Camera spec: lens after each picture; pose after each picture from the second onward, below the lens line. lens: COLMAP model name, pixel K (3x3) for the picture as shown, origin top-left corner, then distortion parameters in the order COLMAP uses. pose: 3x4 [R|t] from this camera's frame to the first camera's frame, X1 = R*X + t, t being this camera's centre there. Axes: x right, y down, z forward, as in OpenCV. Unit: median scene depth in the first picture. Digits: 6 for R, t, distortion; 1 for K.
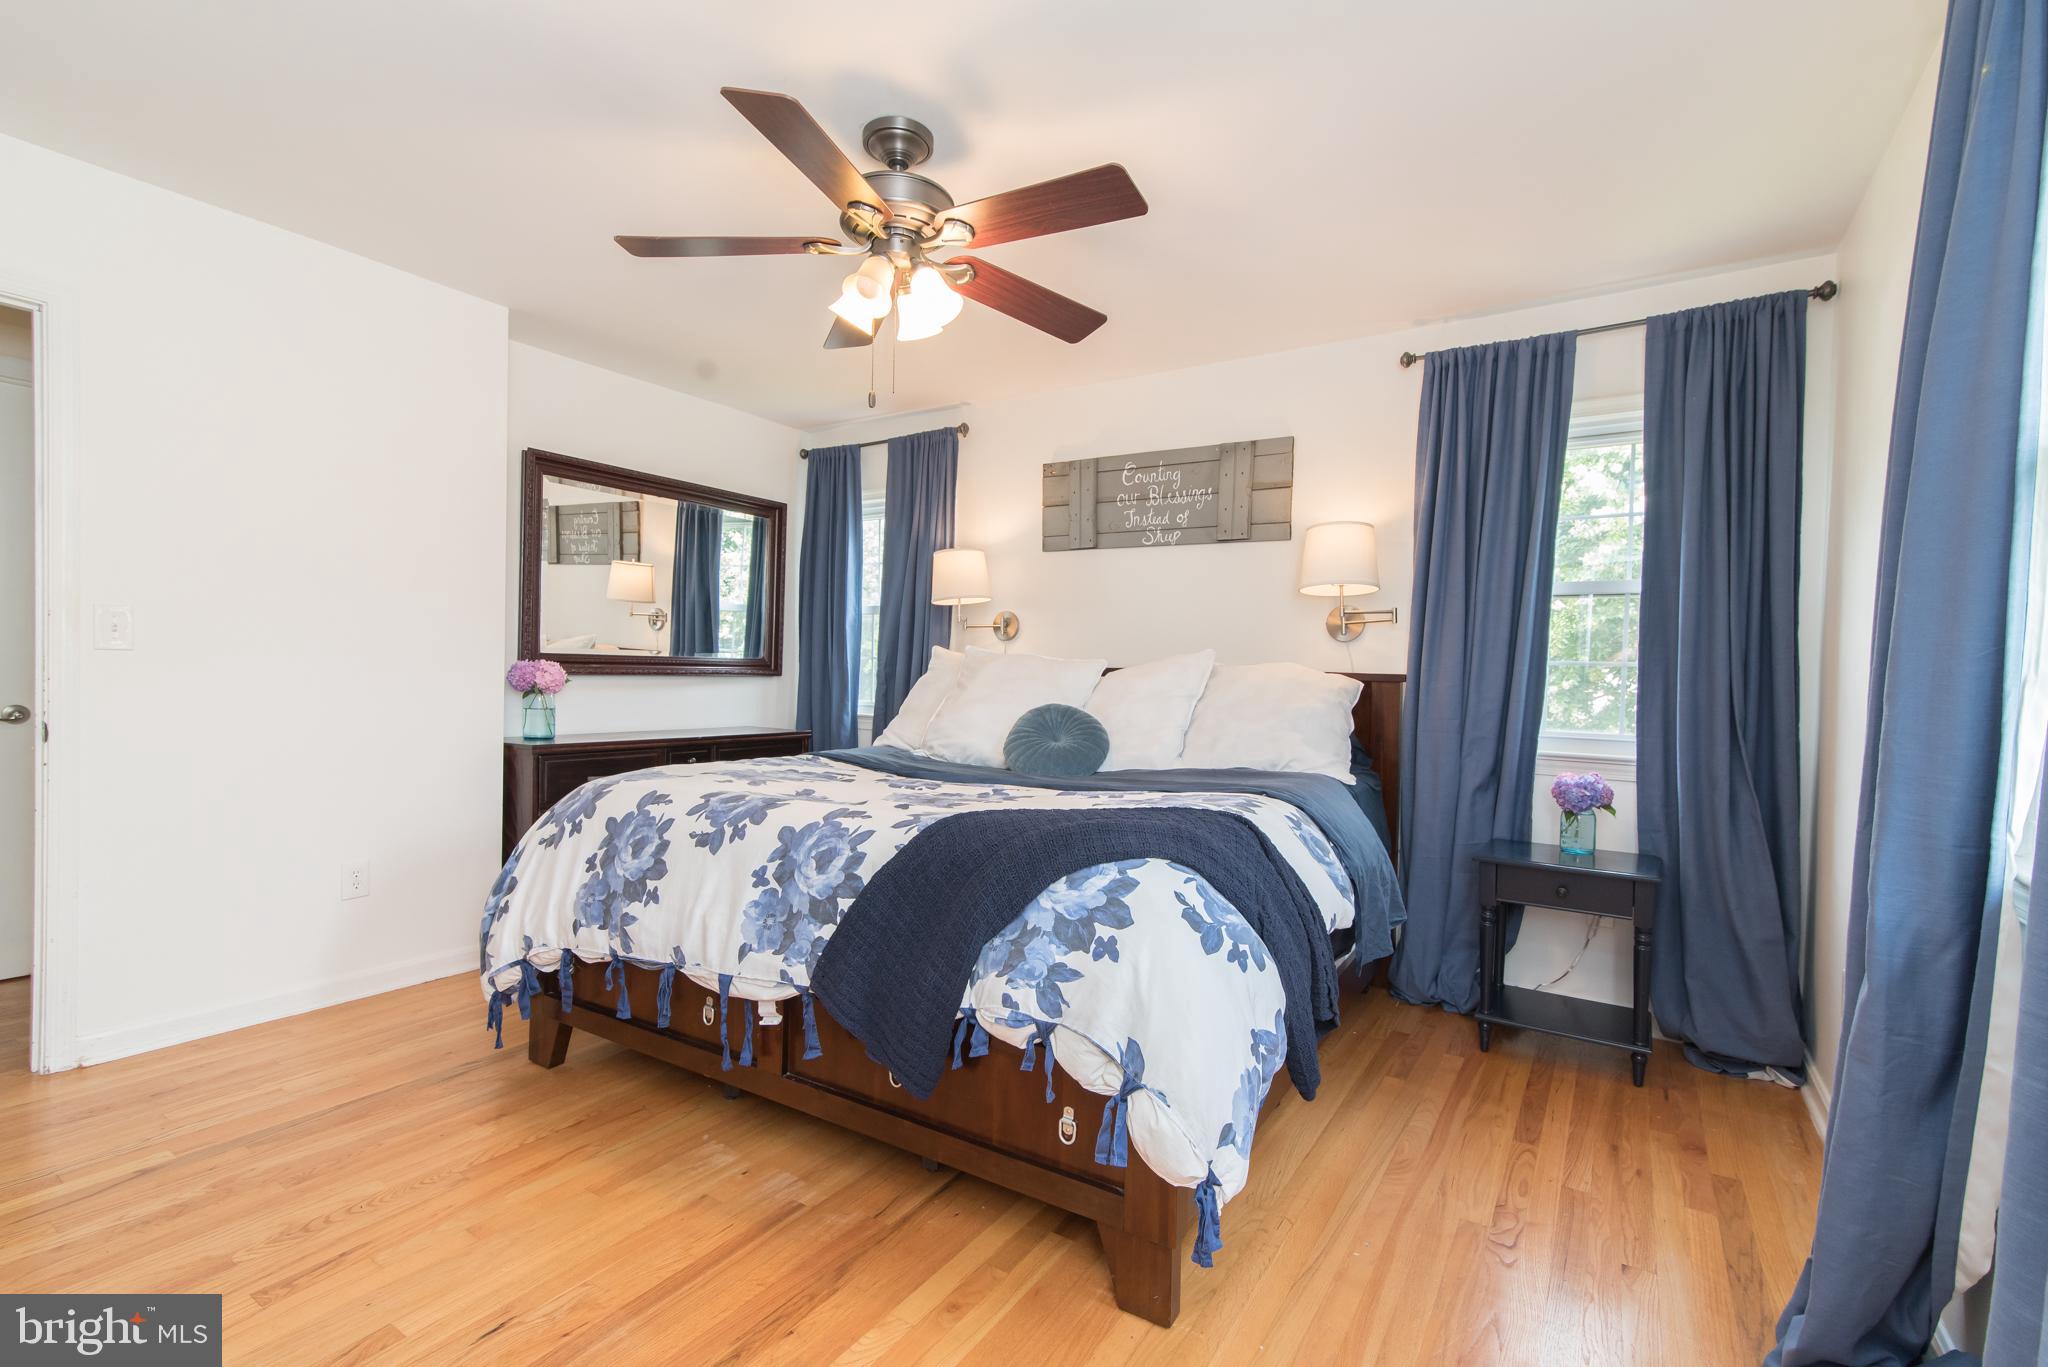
lens RADIAL K [[925.6, 0, 1024.0], [0, 925.6, 683.5], [0, 0, 1]] dist [0.014027, 0.000305]
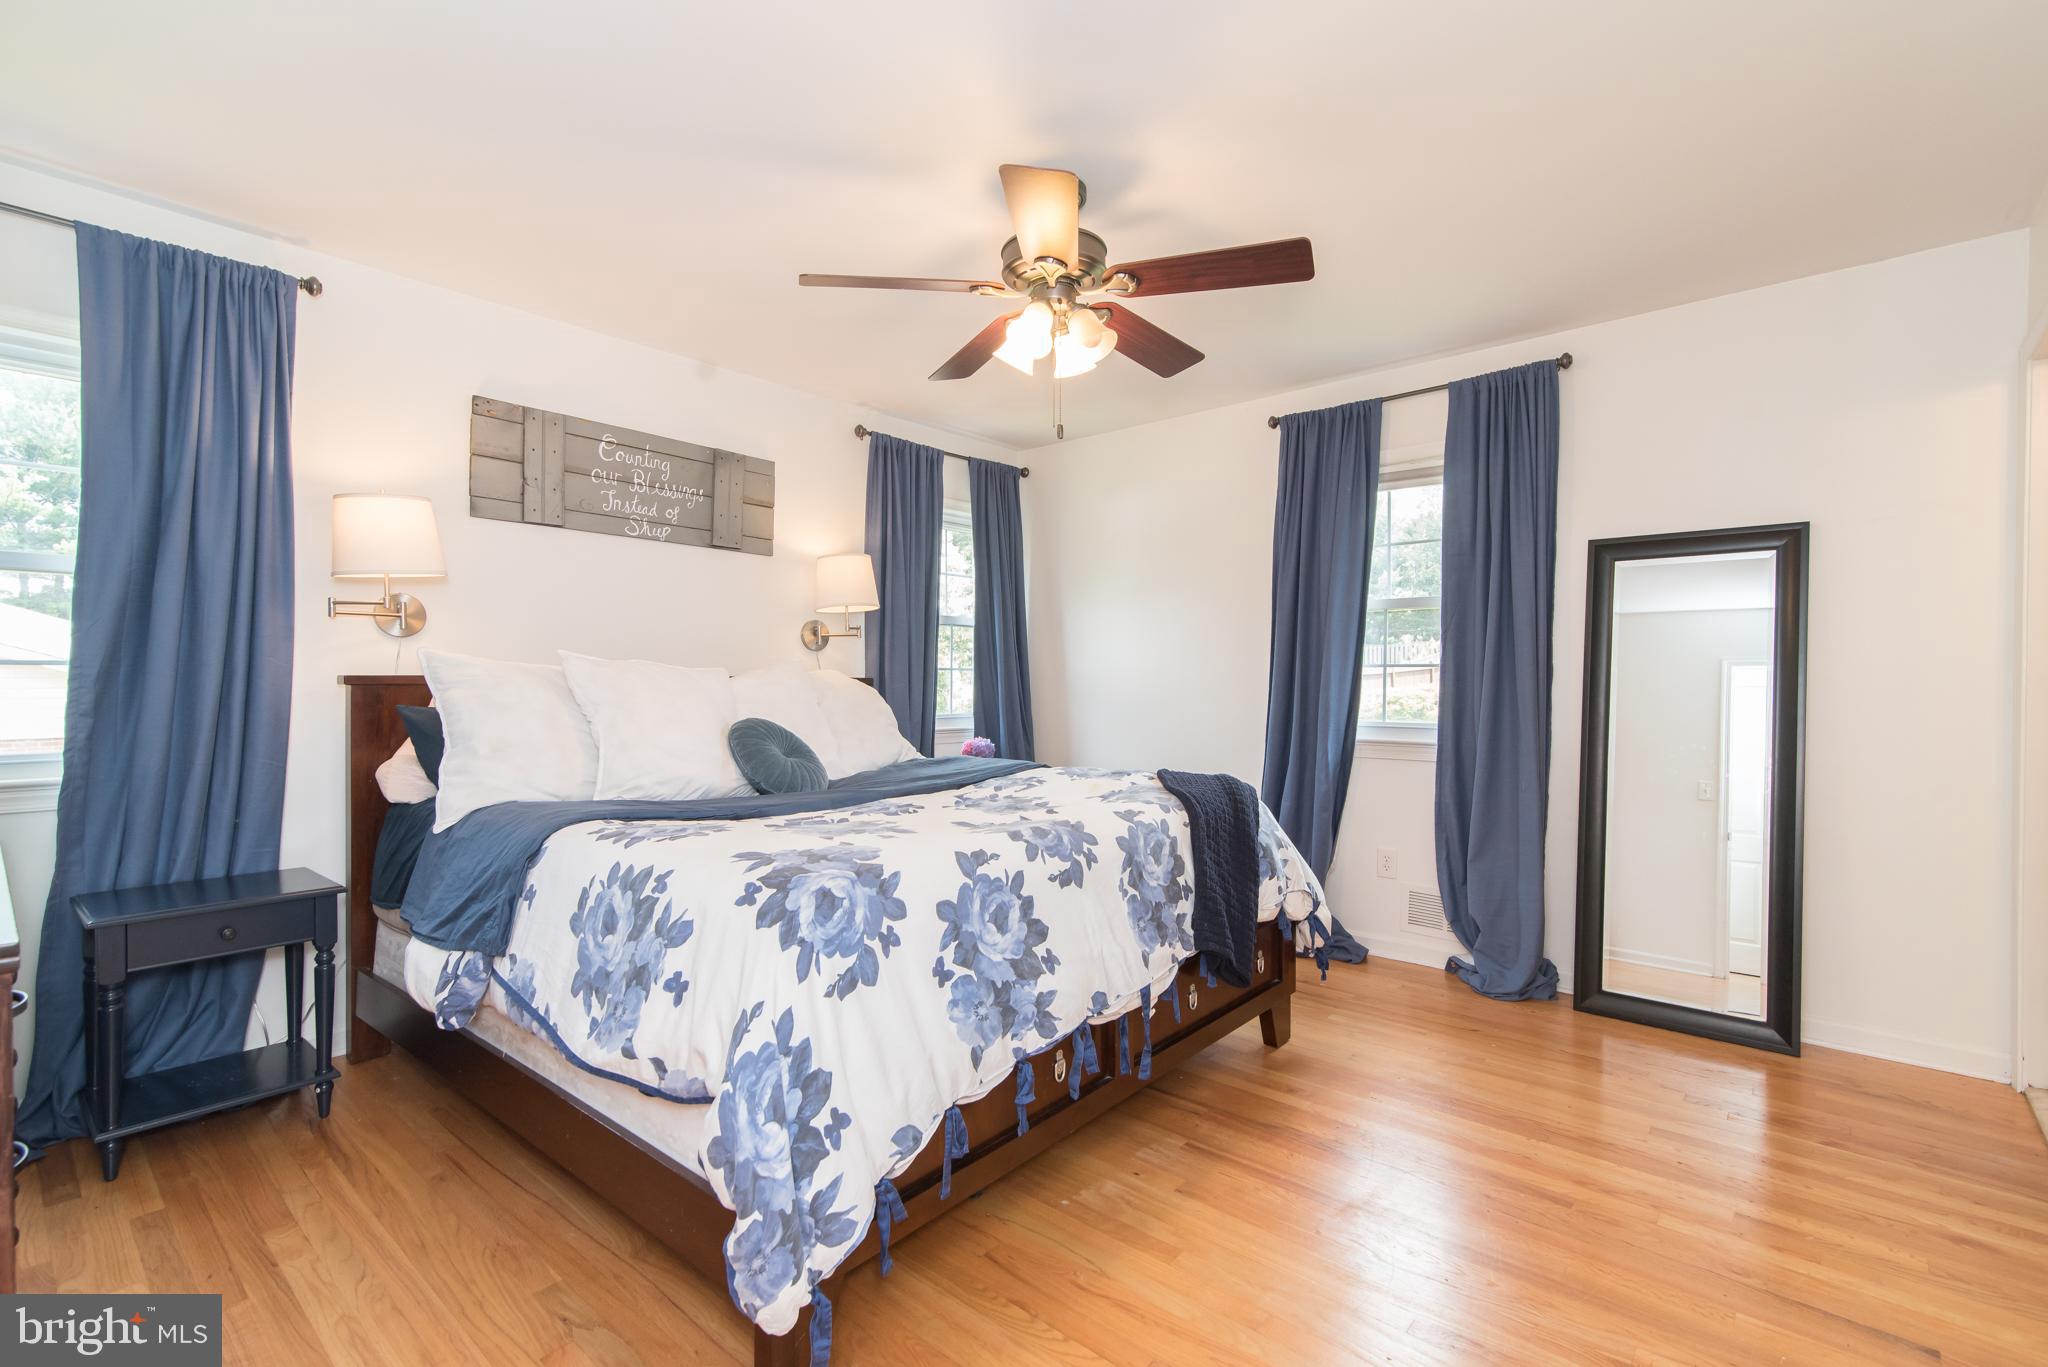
lens RADIAL K [[925.6, 0, 1024.0], [0, 925.6, 683.5], [0, 0, 1]] dist [0.014027, 0.000305]
pose [[0.138471, -0.024877, 0.990054, -0.834158], [0.012532, 0.999648, 0.023365, -0.029396], [-0.990287, 0.009172, 0.138734, 0.611513]]
